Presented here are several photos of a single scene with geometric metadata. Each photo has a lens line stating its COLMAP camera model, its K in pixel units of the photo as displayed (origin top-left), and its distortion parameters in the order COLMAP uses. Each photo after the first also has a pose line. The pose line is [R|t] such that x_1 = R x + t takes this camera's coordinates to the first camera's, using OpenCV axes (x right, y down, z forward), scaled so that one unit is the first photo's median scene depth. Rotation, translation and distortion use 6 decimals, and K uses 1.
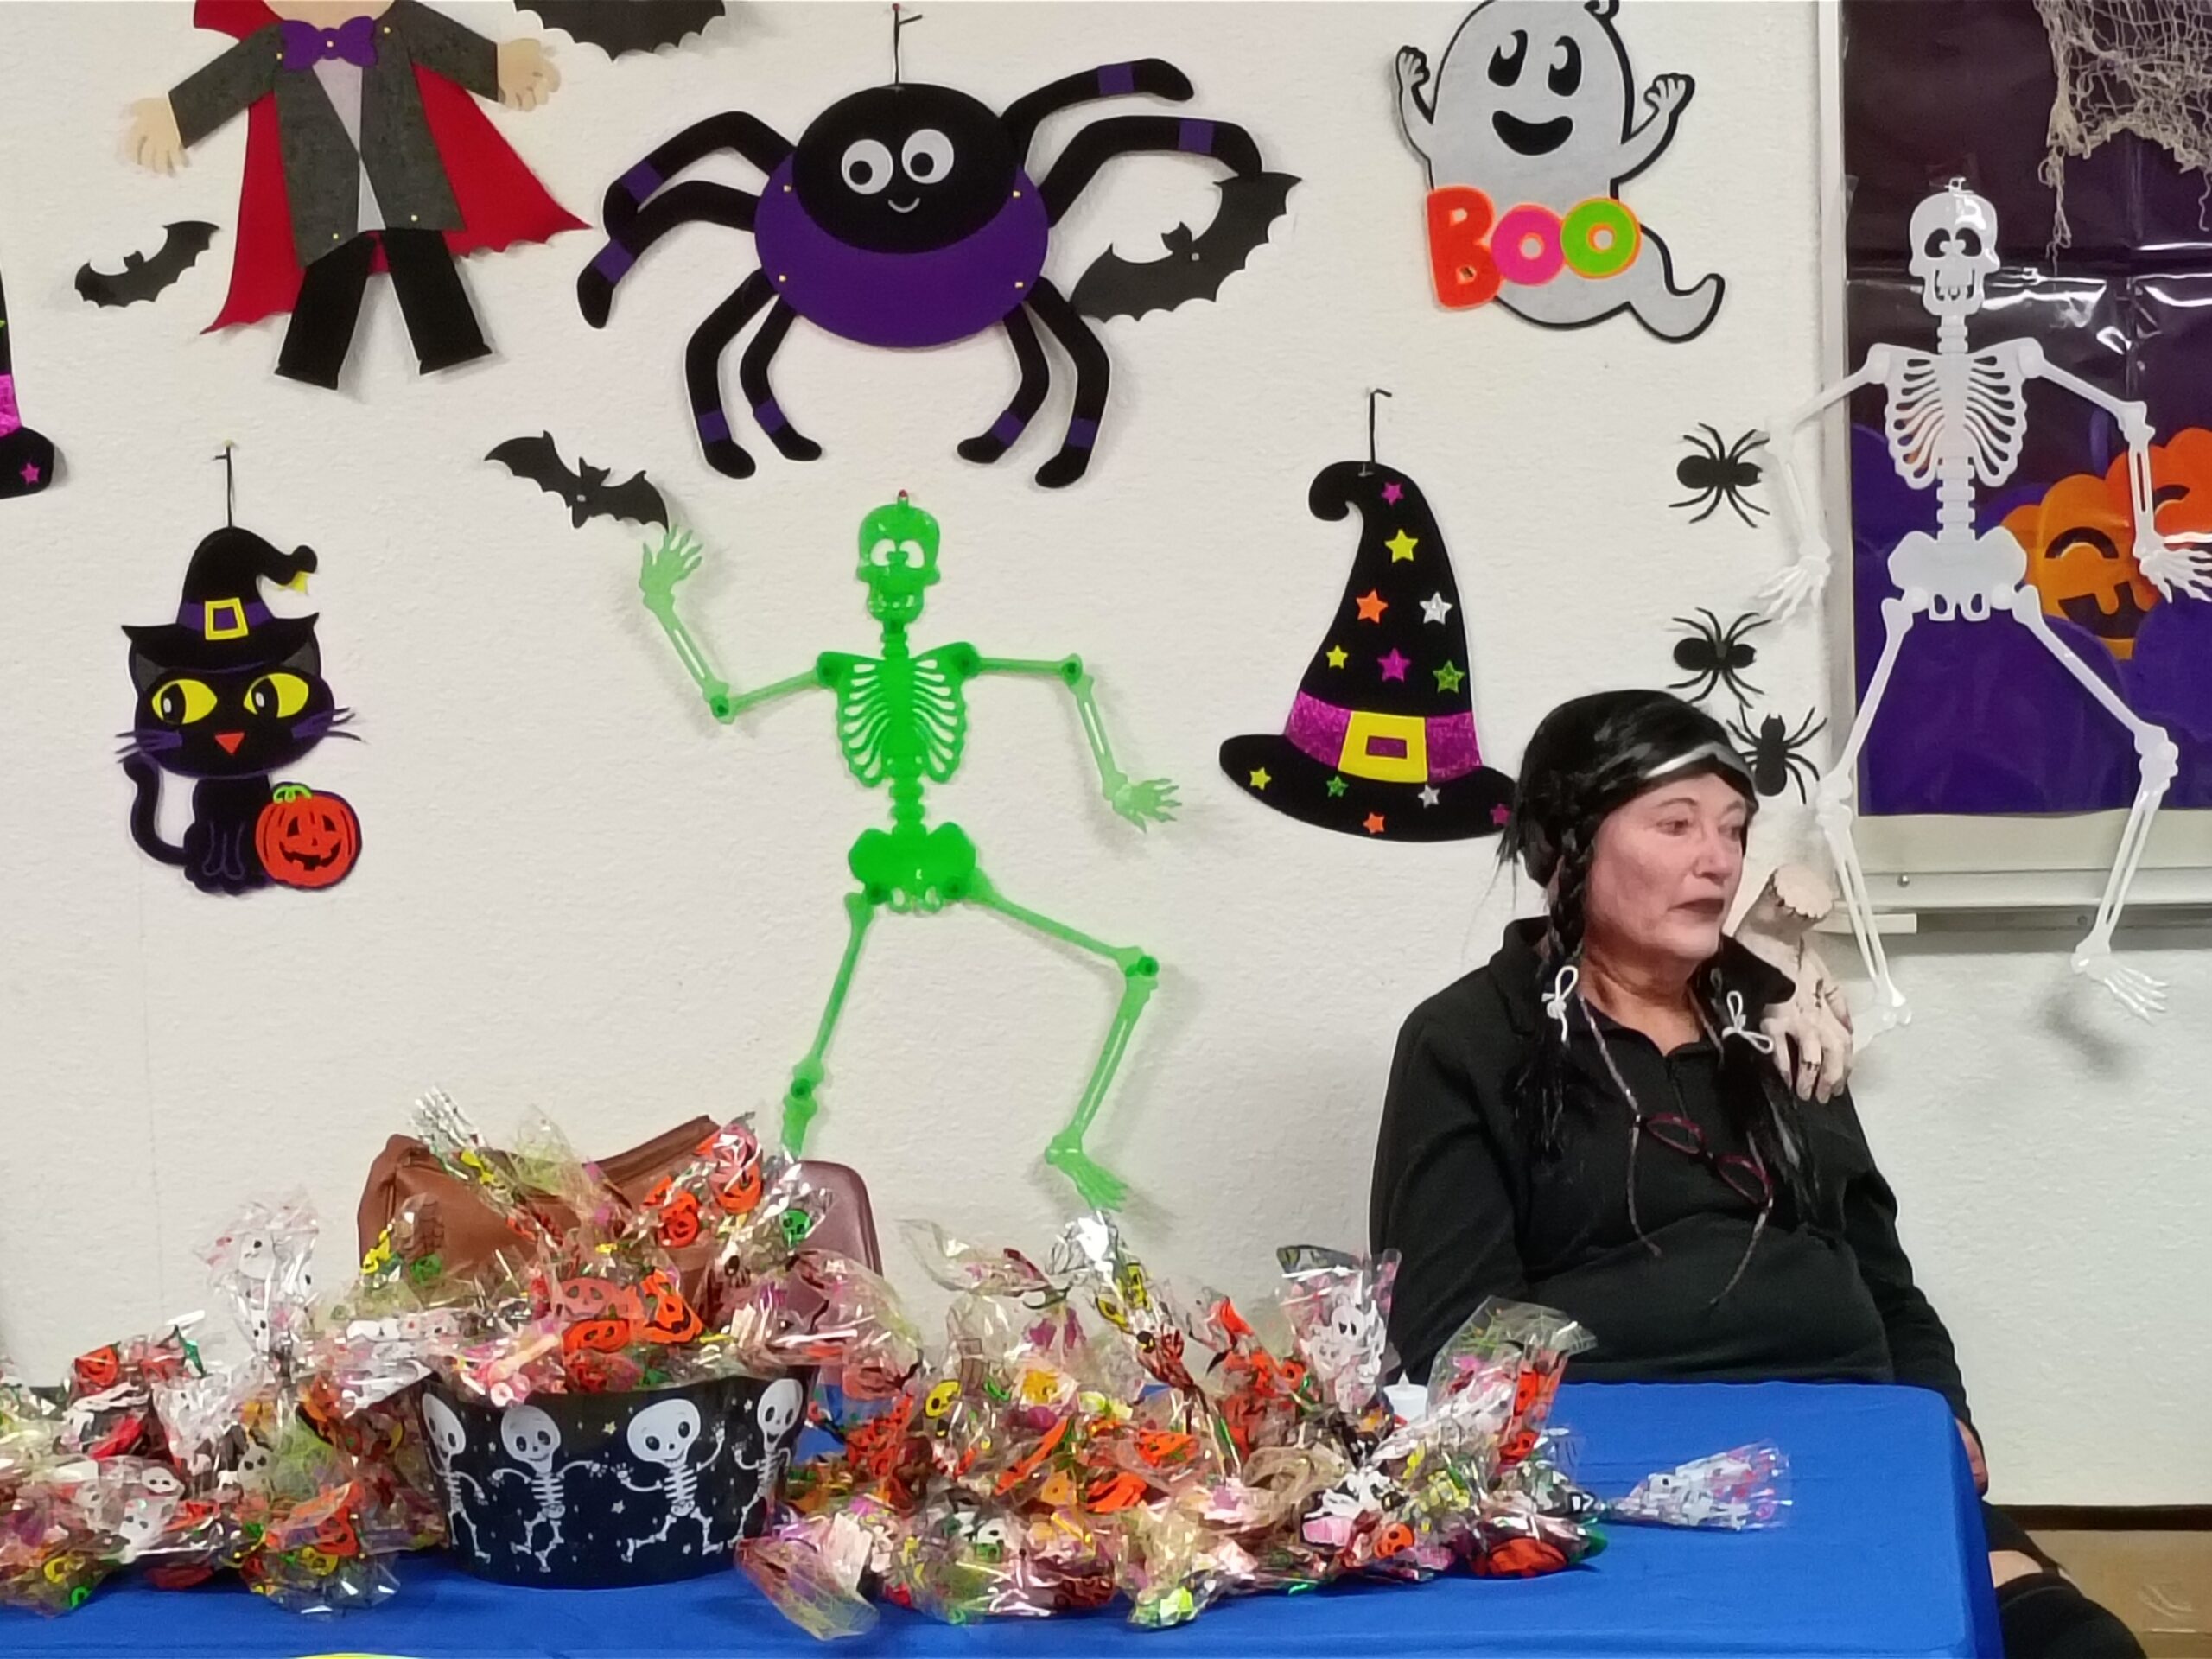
lens RADIAL K [[4832.0, 0, 1107.7], [0, 4832.0, 816.5], [0, 0, 1]] dist [0.218762, -1.480815]
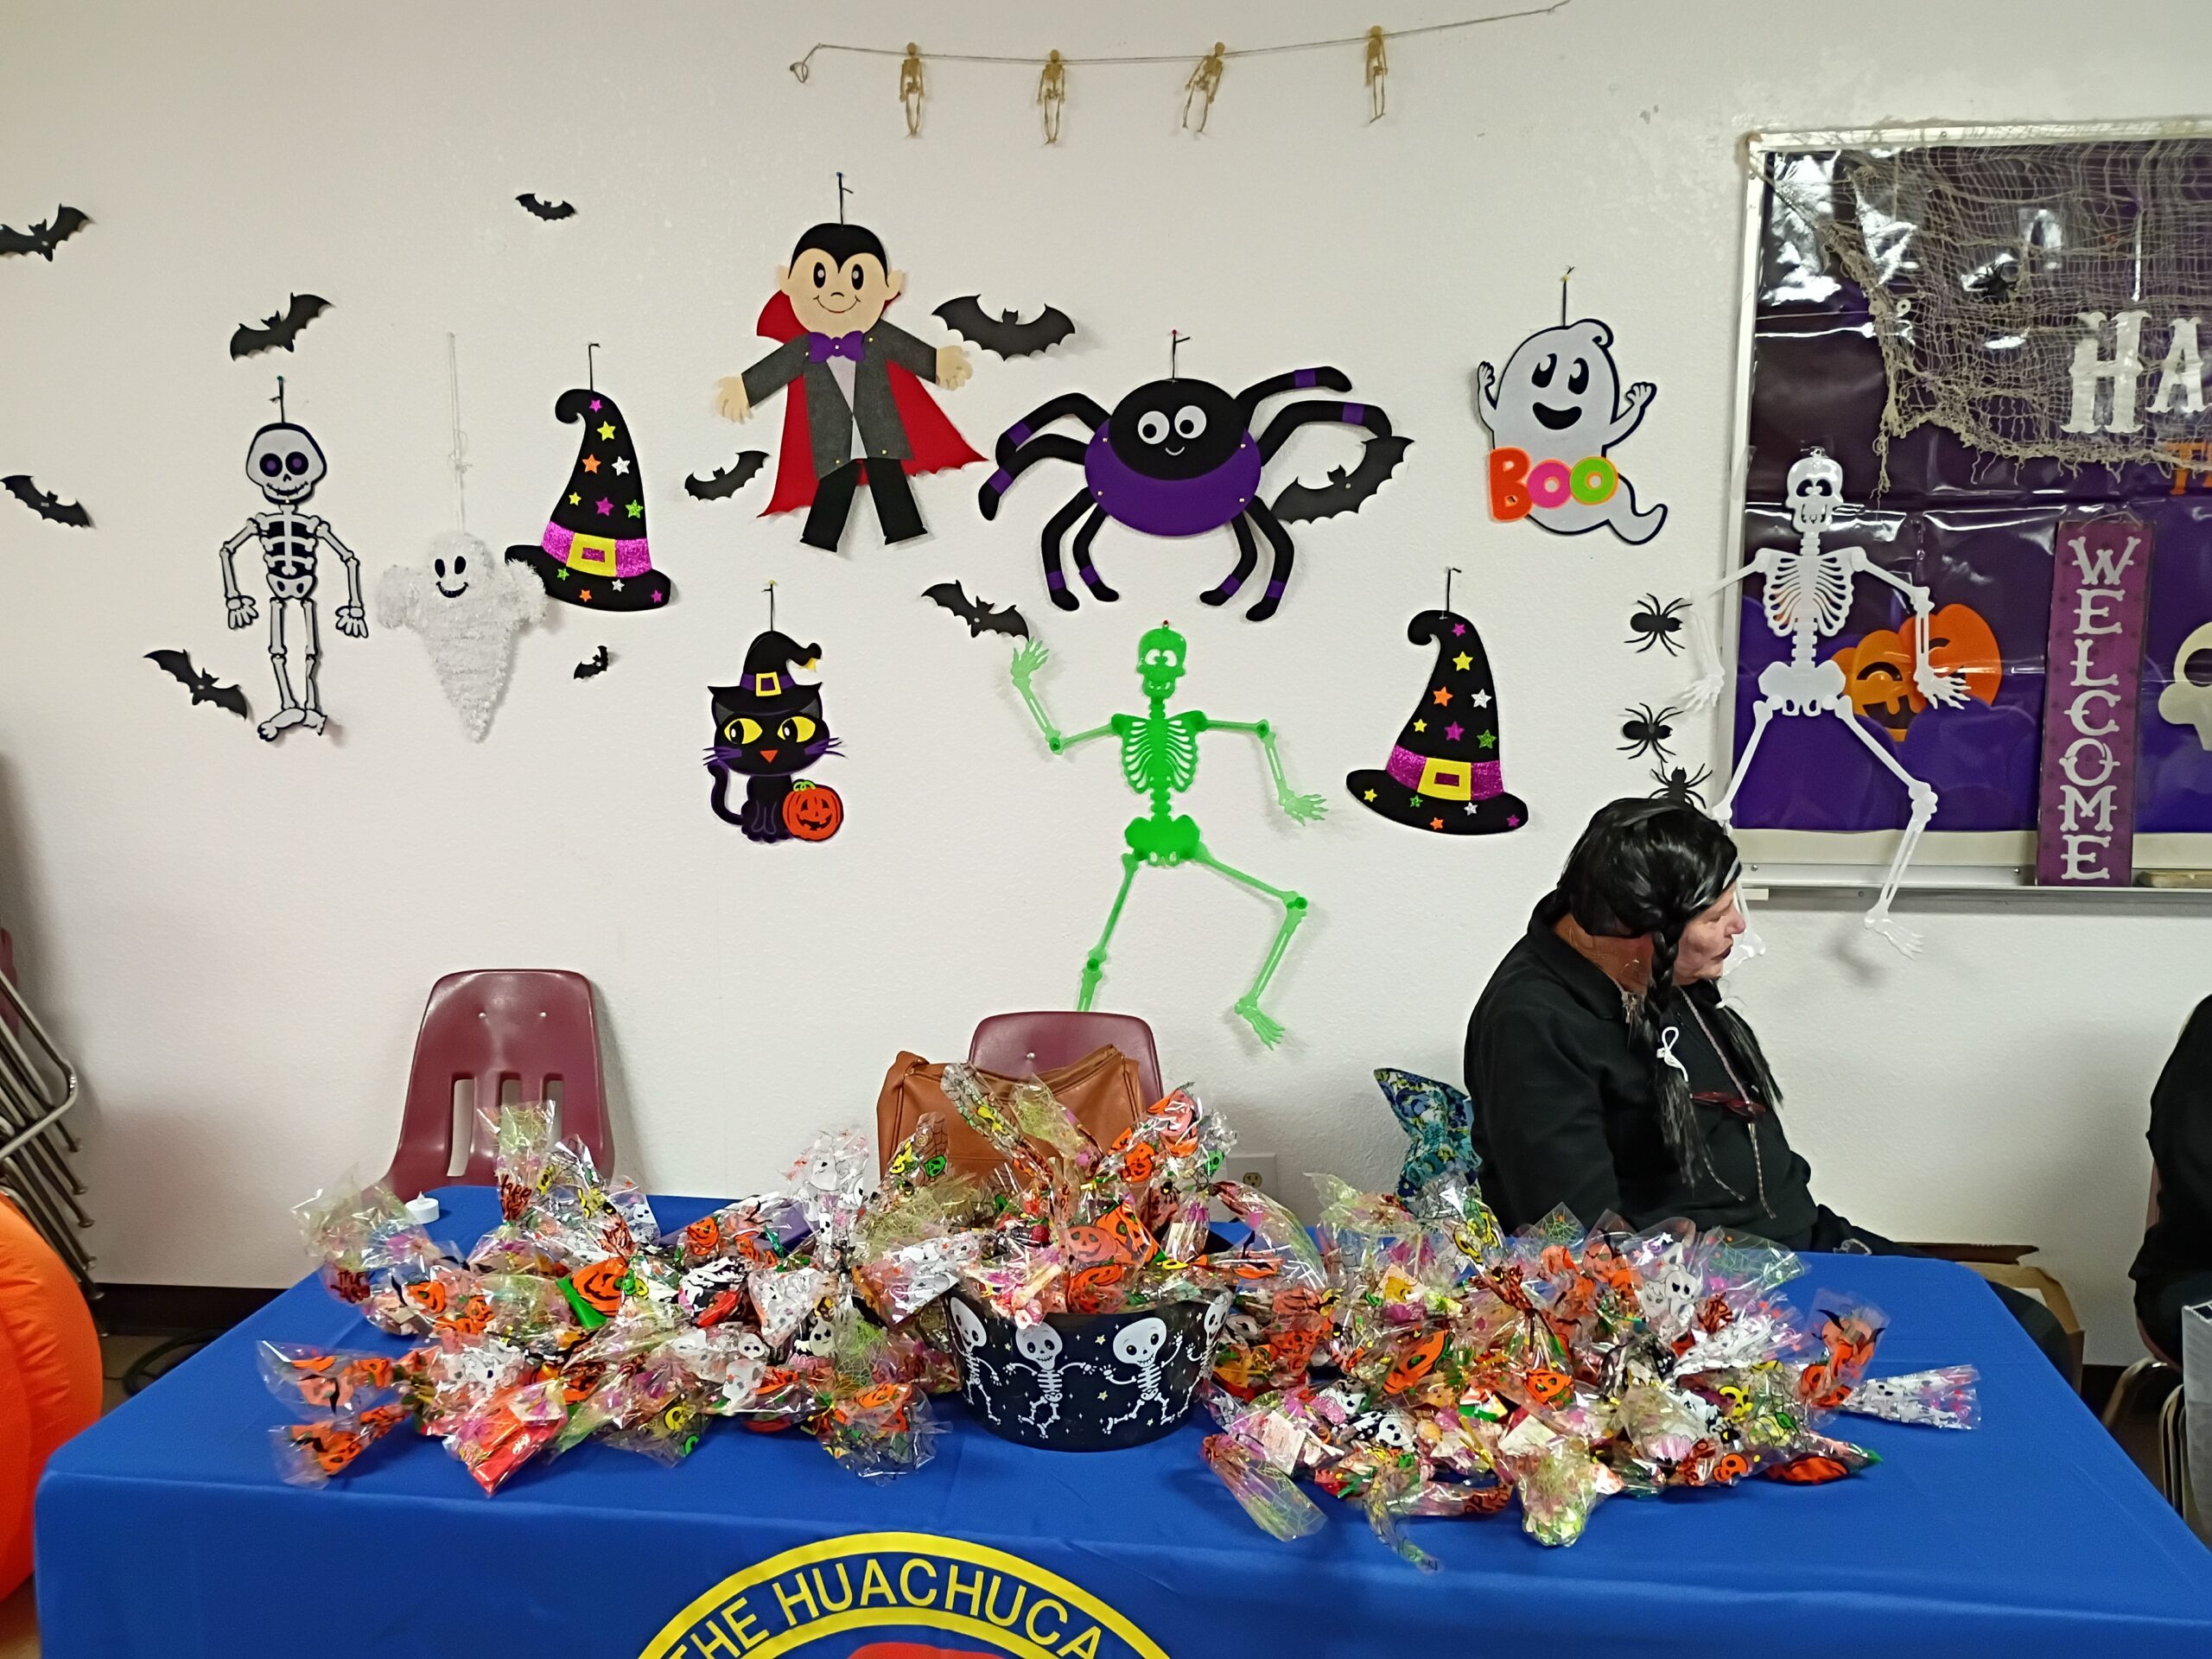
lens RADIAL K [[1922.2, 0, 1076.0], [0, 1922.2, 849.2], [0, 0, 1]] dist [0.085909, -0.106949]
pose [[0.999592, 0.028219, 0.004465, -0.077067], [-0.028411, 0.998277, 0.051349, -0.021443], [-0.003008, -0.051455, 0.998671, 0.326853]]
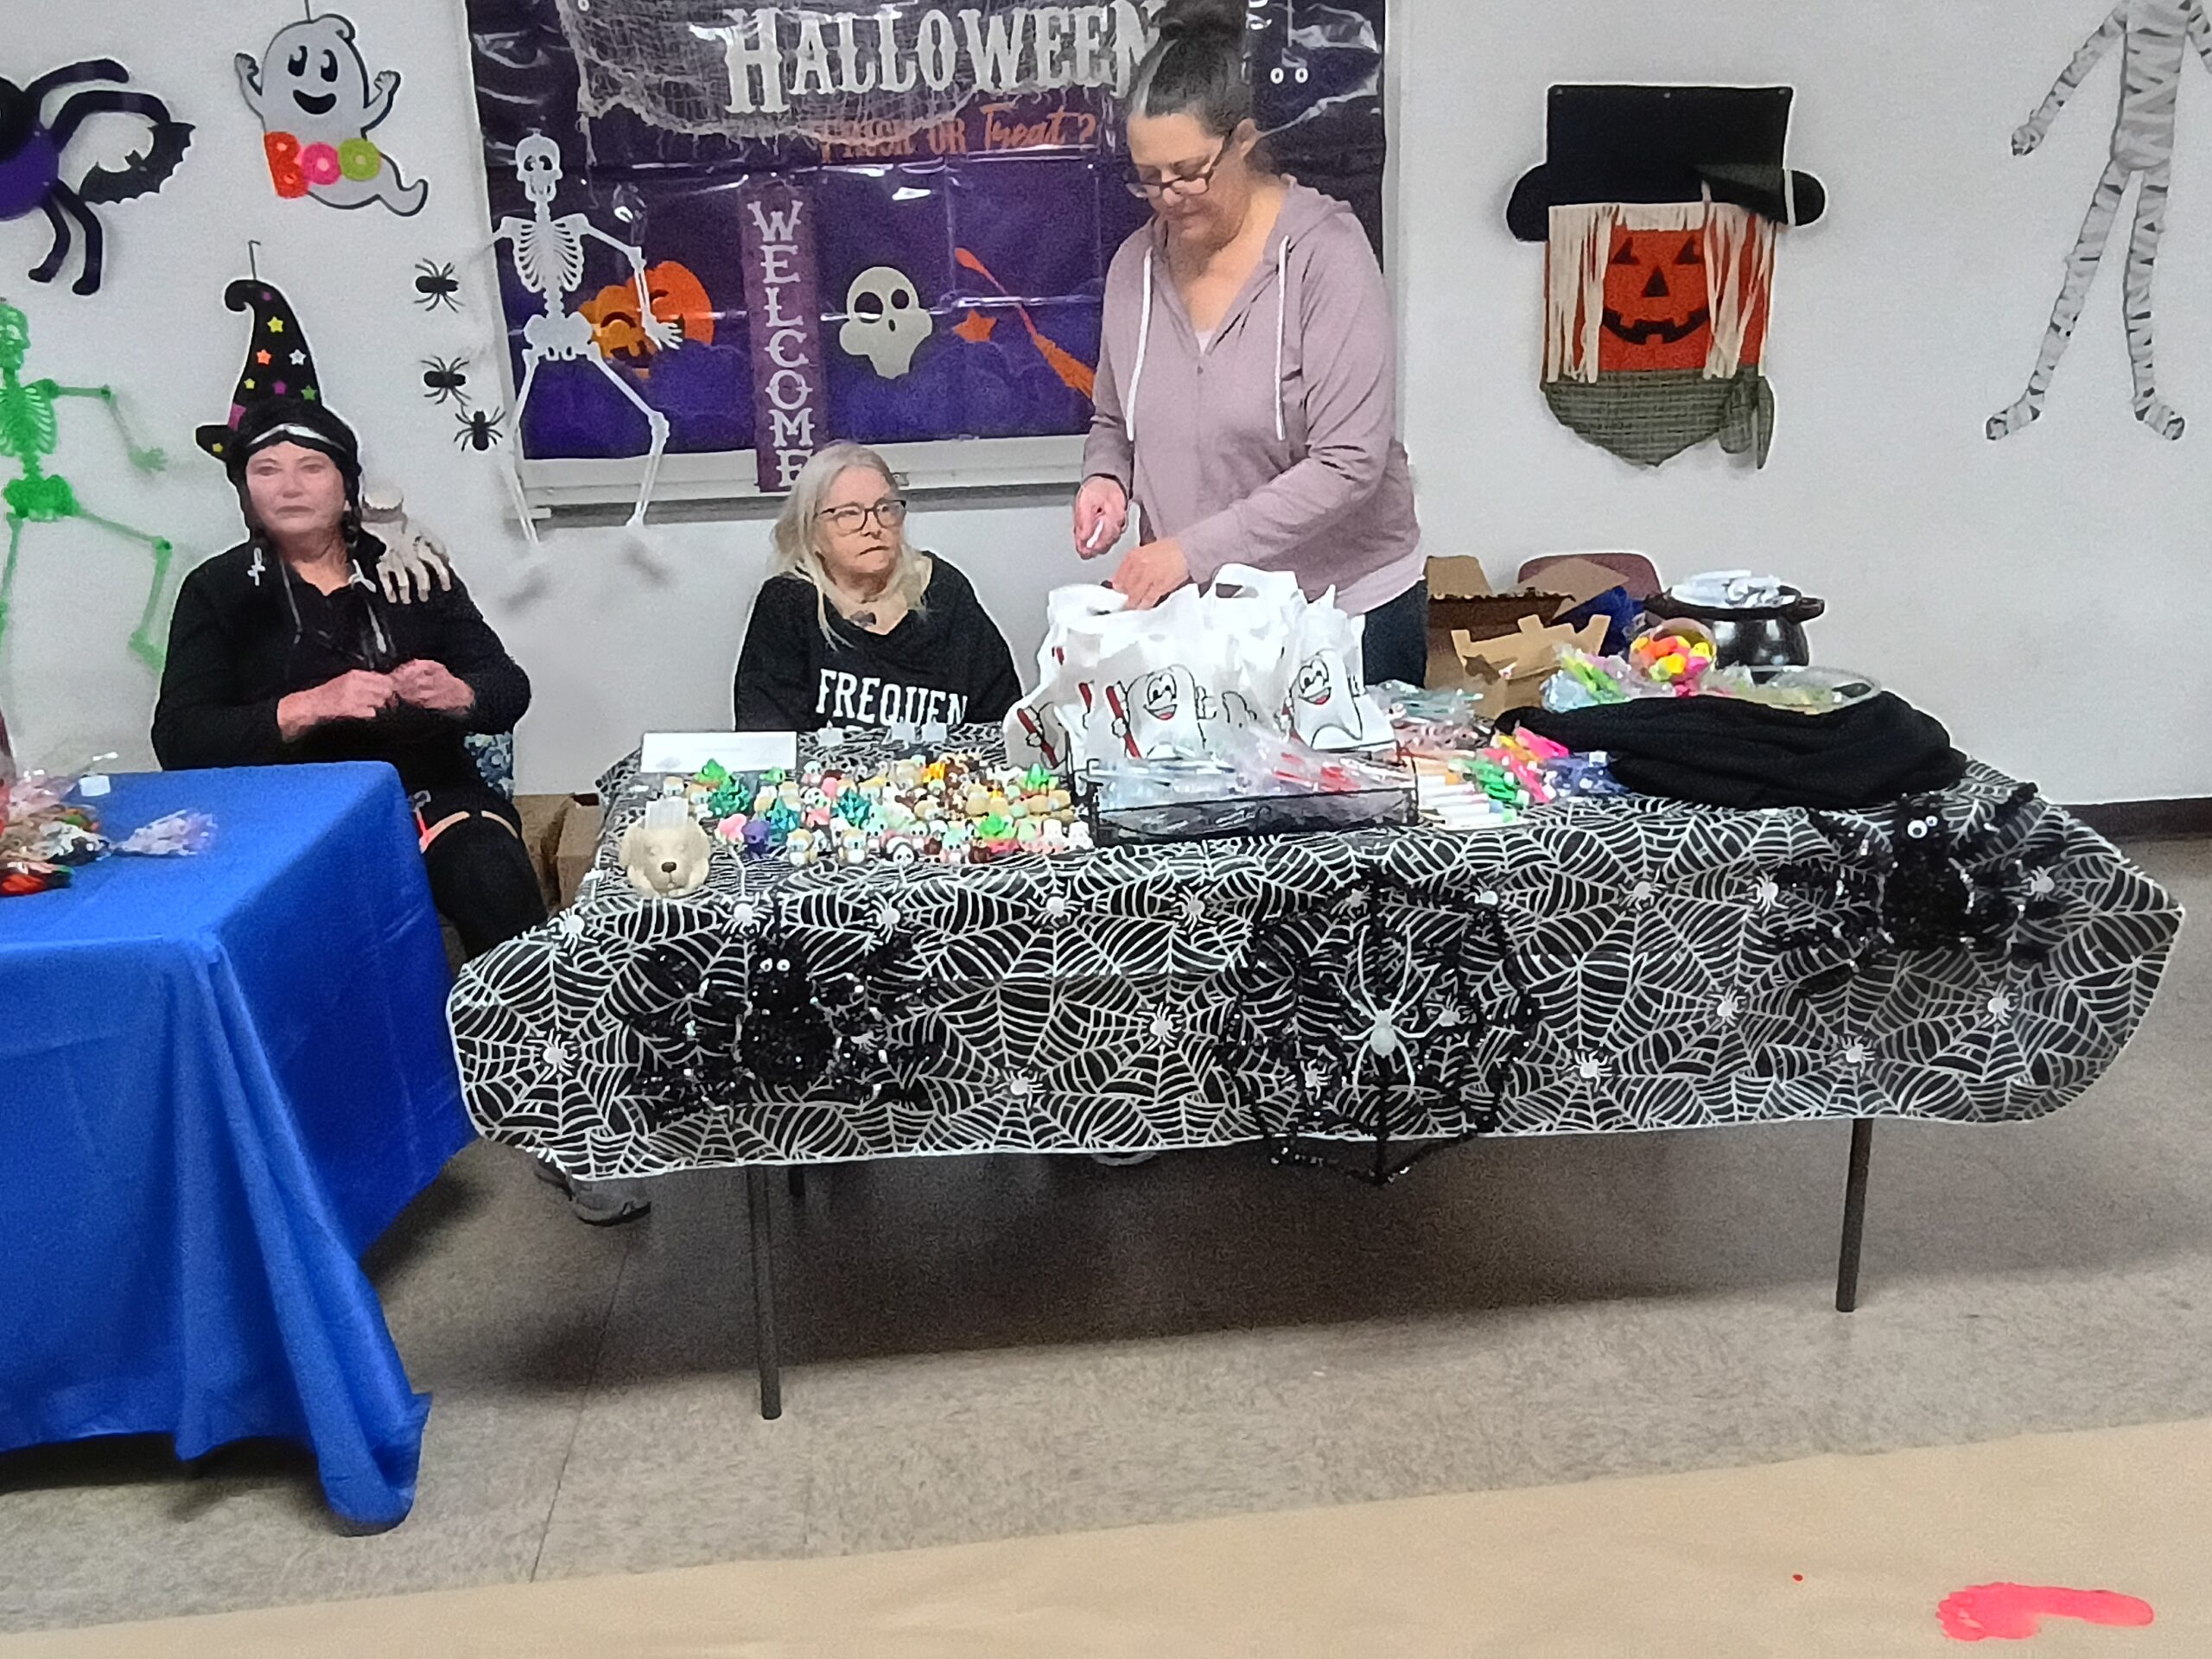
lens RADIAL K [[1932.6, 0, 1106.0], [0, 1932.6, 829.5], [0, 0, 1]] dist [-0.011270, 0.005054]
pose [[0.978060, -0.059454, 0.199658, 0.224304], [0.020571, 0.981289, 0.191441, 0.001902], [-0.207304, -0.183134, 0.960982, 0.150880]]
